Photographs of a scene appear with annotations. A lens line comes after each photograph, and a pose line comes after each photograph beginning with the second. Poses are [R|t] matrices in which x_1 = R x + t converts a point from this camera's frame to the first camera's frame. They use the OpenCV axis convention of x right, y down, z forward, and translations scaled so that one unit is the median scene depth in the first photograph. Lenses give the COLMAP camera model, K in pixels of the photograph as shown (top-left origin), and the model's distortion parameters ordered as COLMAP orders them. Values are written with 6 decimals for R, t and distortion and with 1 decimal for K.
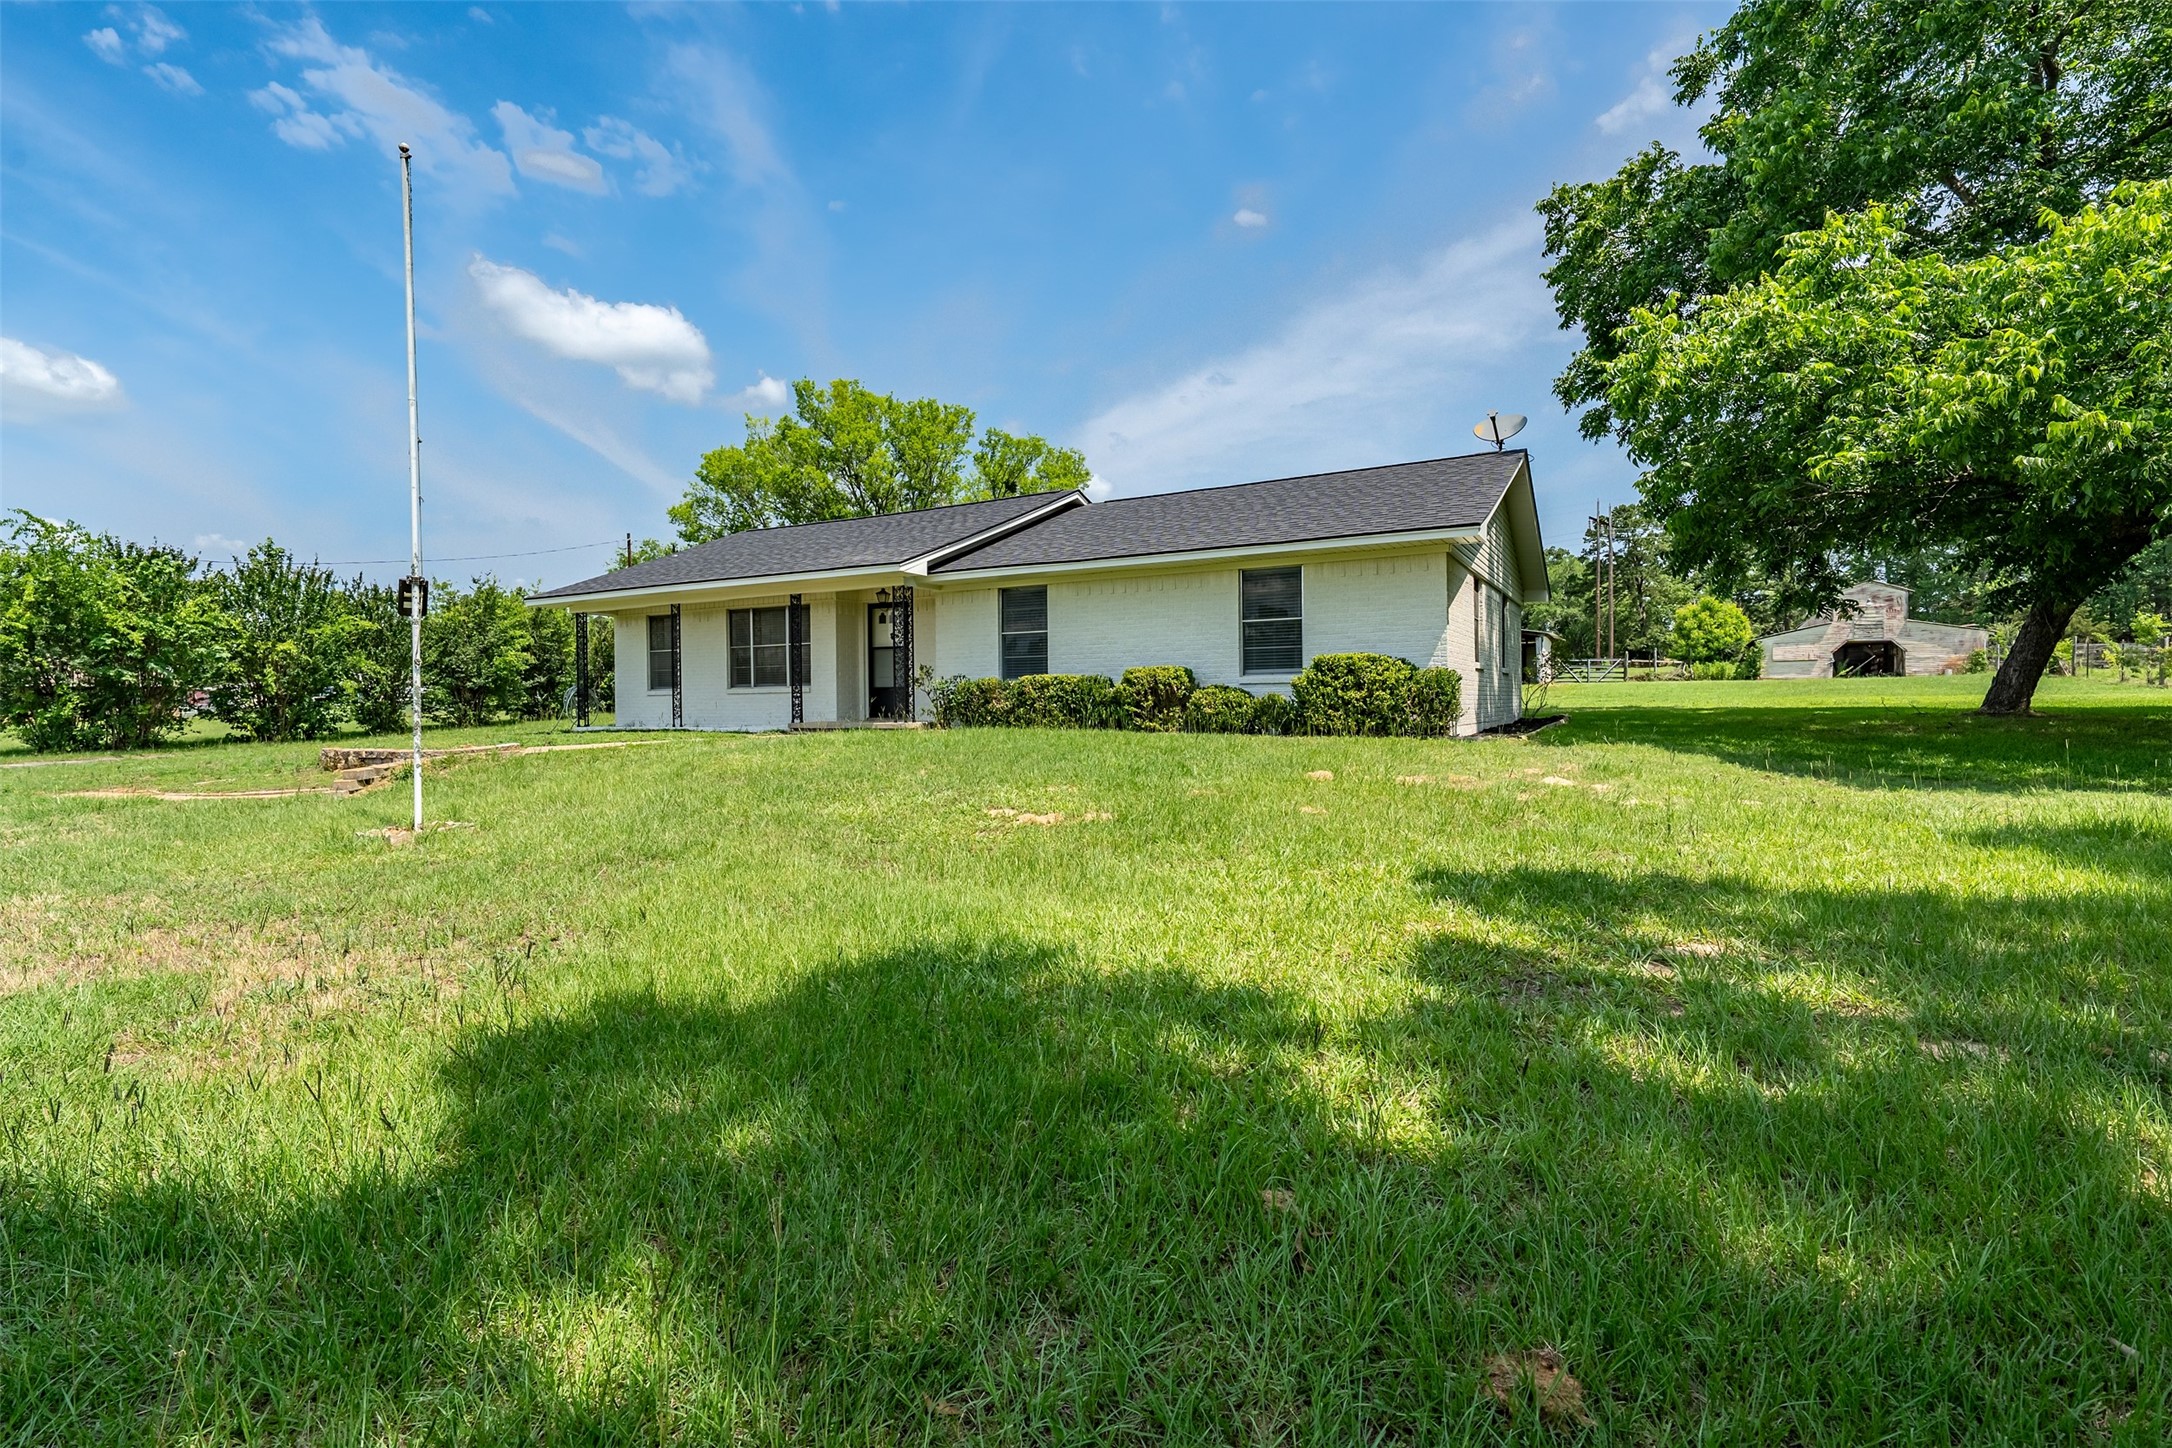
lens RADIAL K [[1012.7, 0, 1086.0], [0, 1012.7, 724.0], [0, 0, 1]] dist [0.000200, 0.000047]
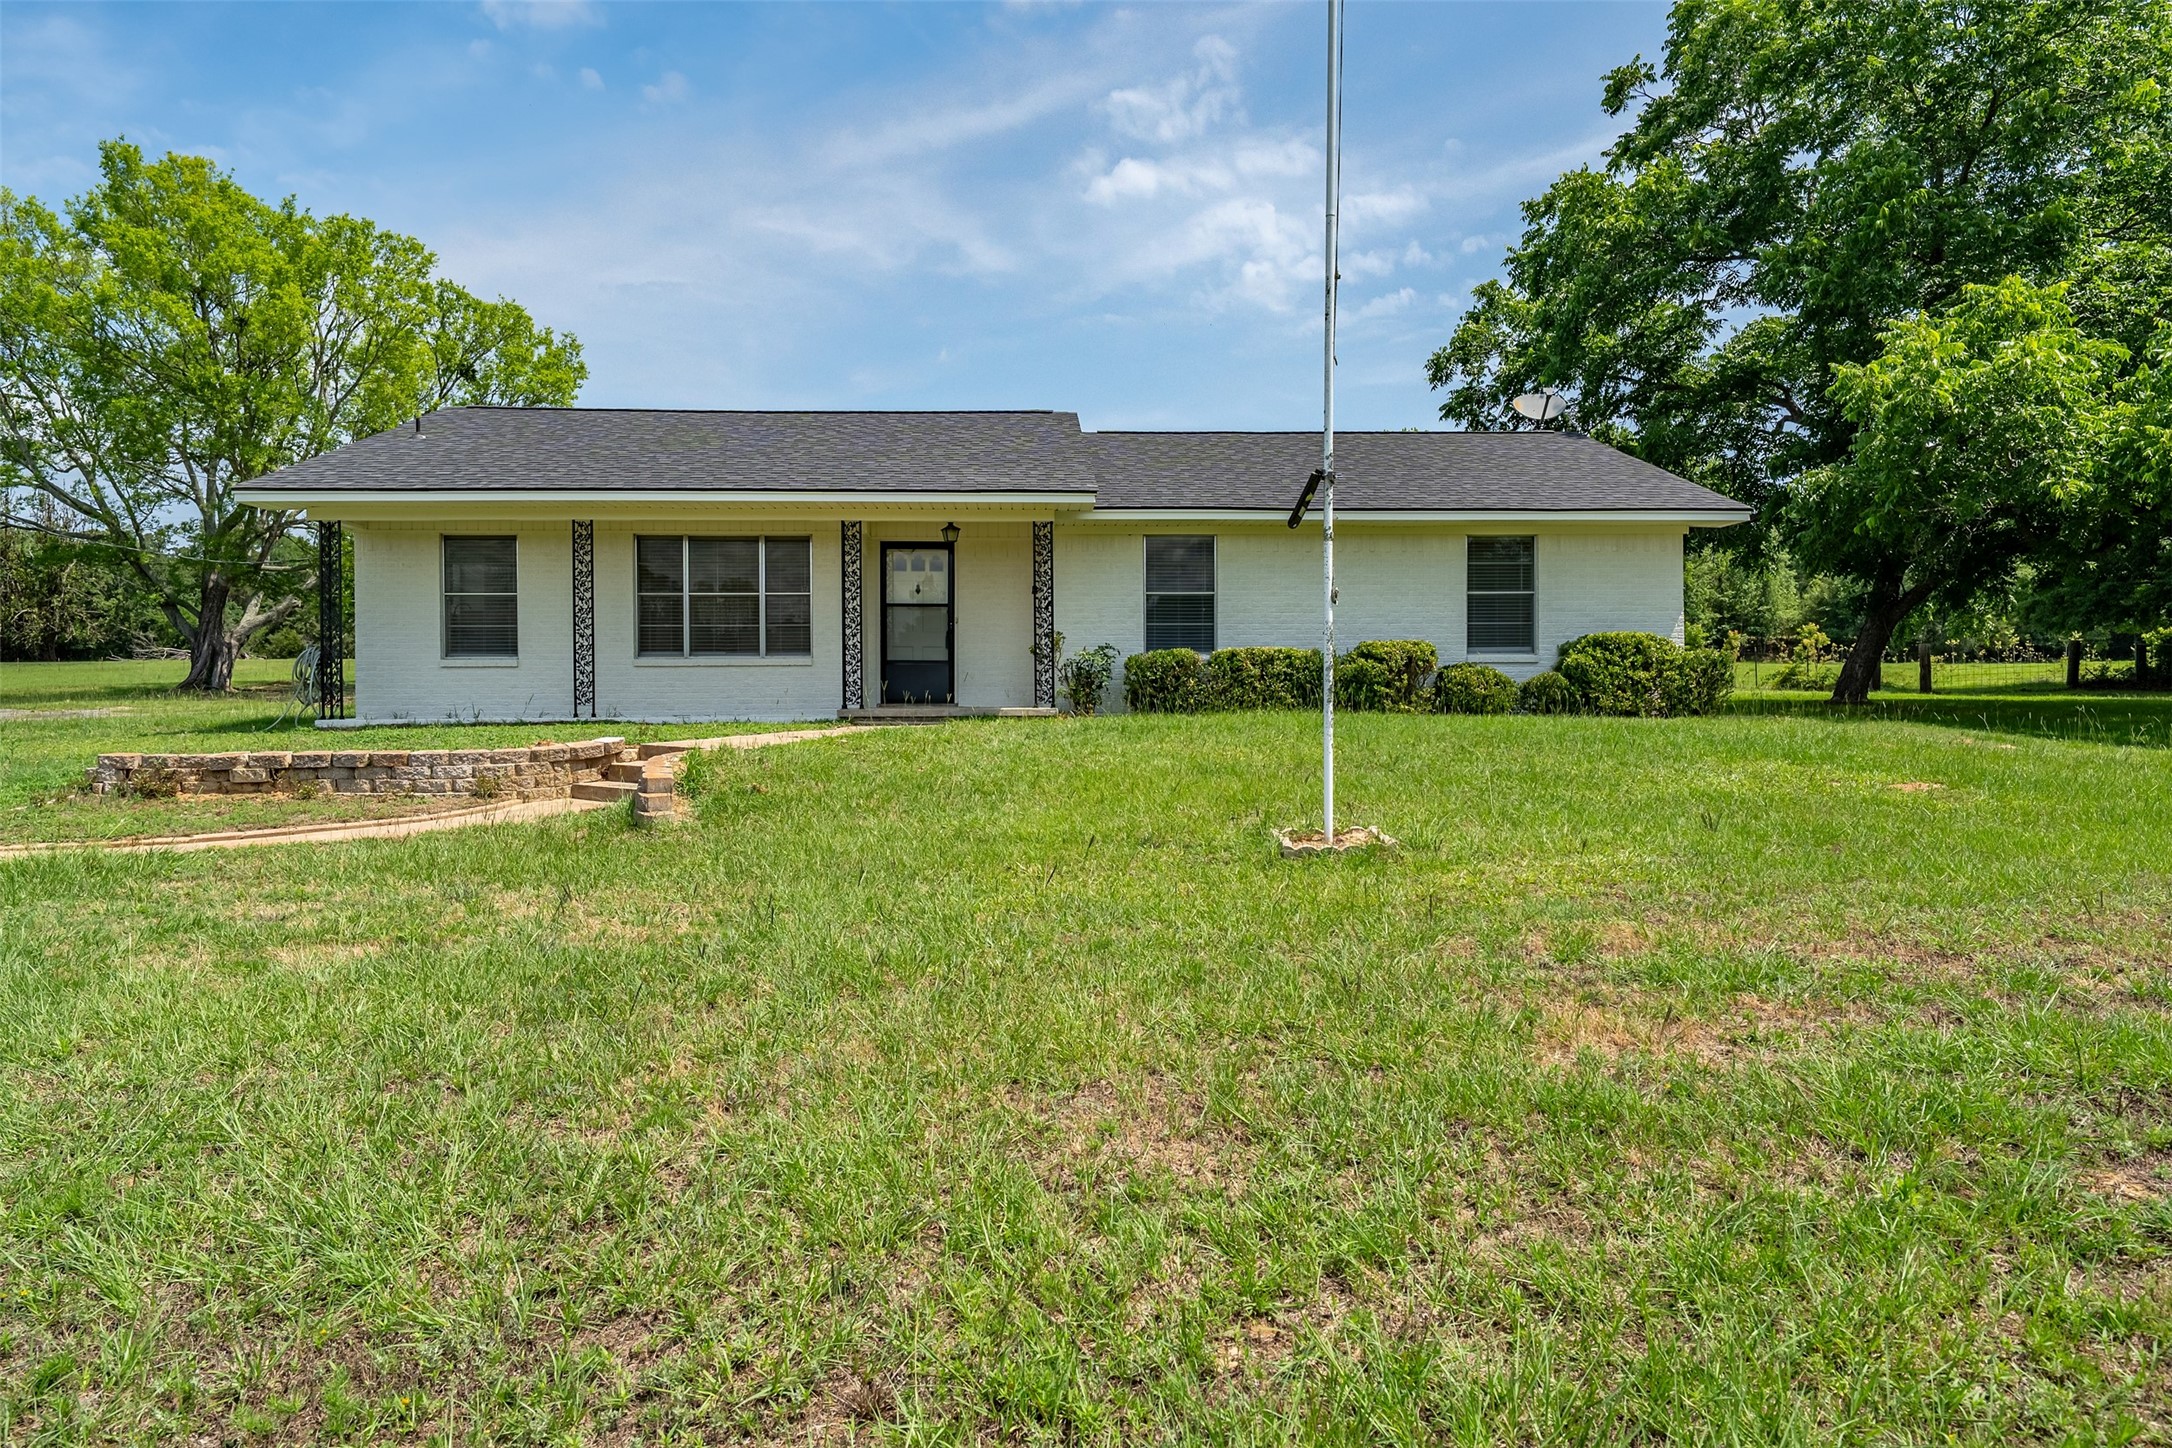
lens RADIAL K [[1329.4, 0, 1086.0], [0, 1329.4, 724.0], [0, 0, 1]] dist [-0.003292, 0.000023]
pose [[0.847561, -0.005171, 0.530673, -0.622341], [0.007894, 0.999965, -0.002864, 0.012407], [-0.530640, 0.006617, 0.847572, 0.158434]]
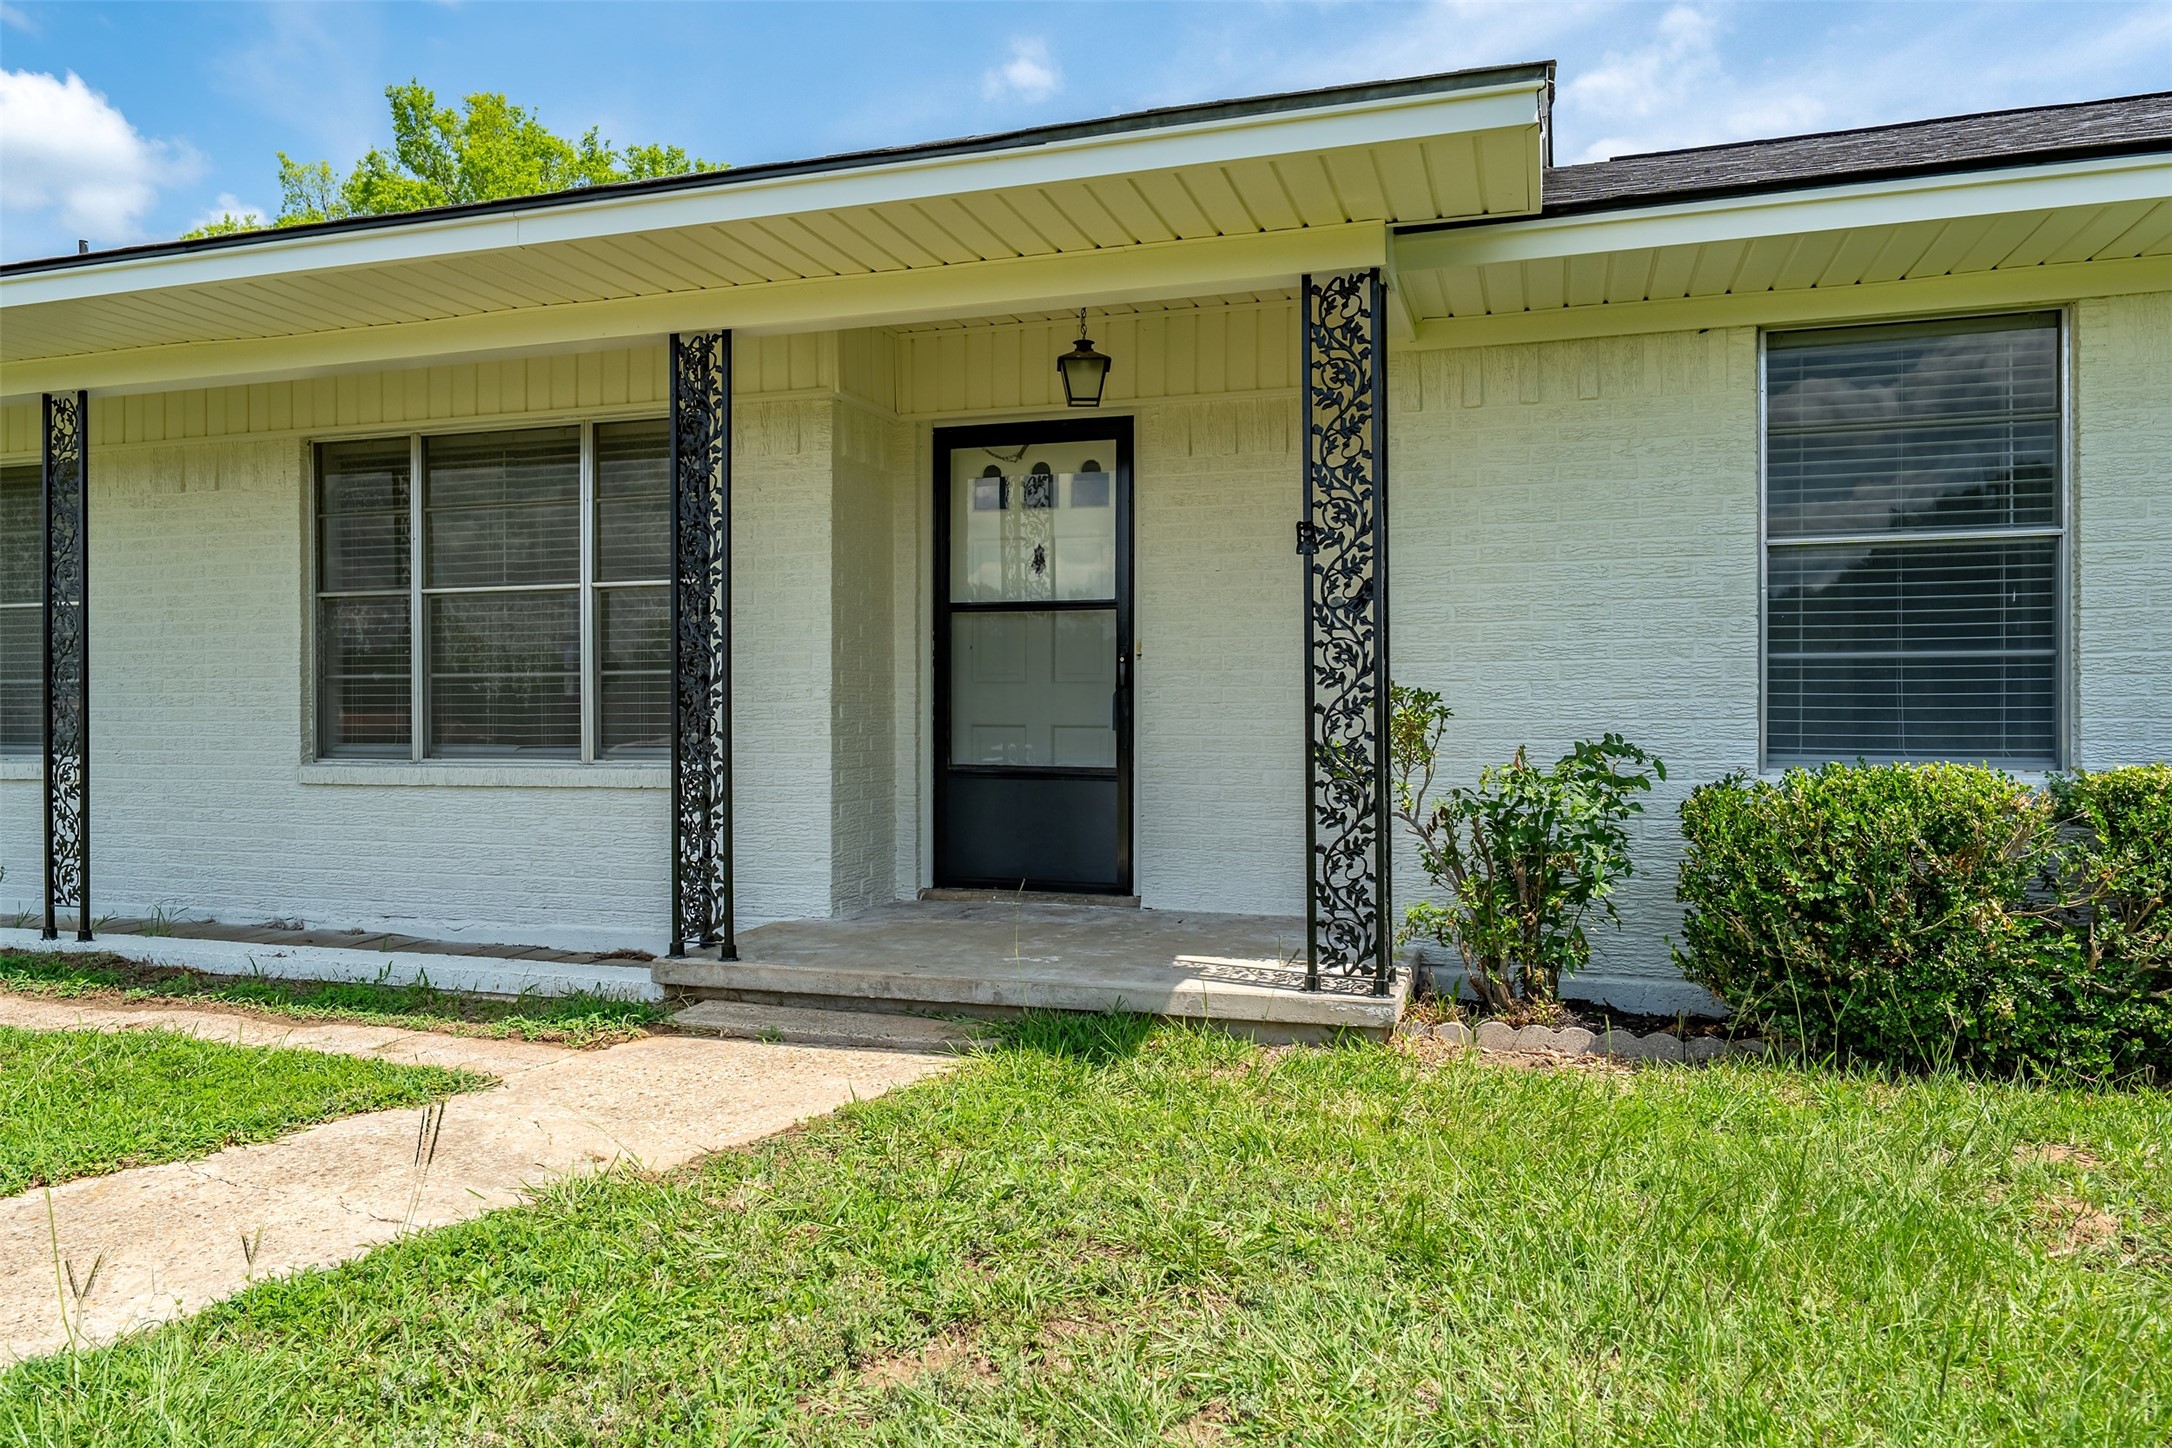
lens RADIAL K [[1453.3, 0, 1086.0], [0, 1453.3, 724.0], [0, 0, 1]] dist [-0.000940, -0.000743]
pose [[0.980824, 0.004665, 0.194837, -0.264305], [-0.001799, 0.999888, -0.014882, -0.044075], [-0.194885, 0.014246, 0.980723, 0.692615]]
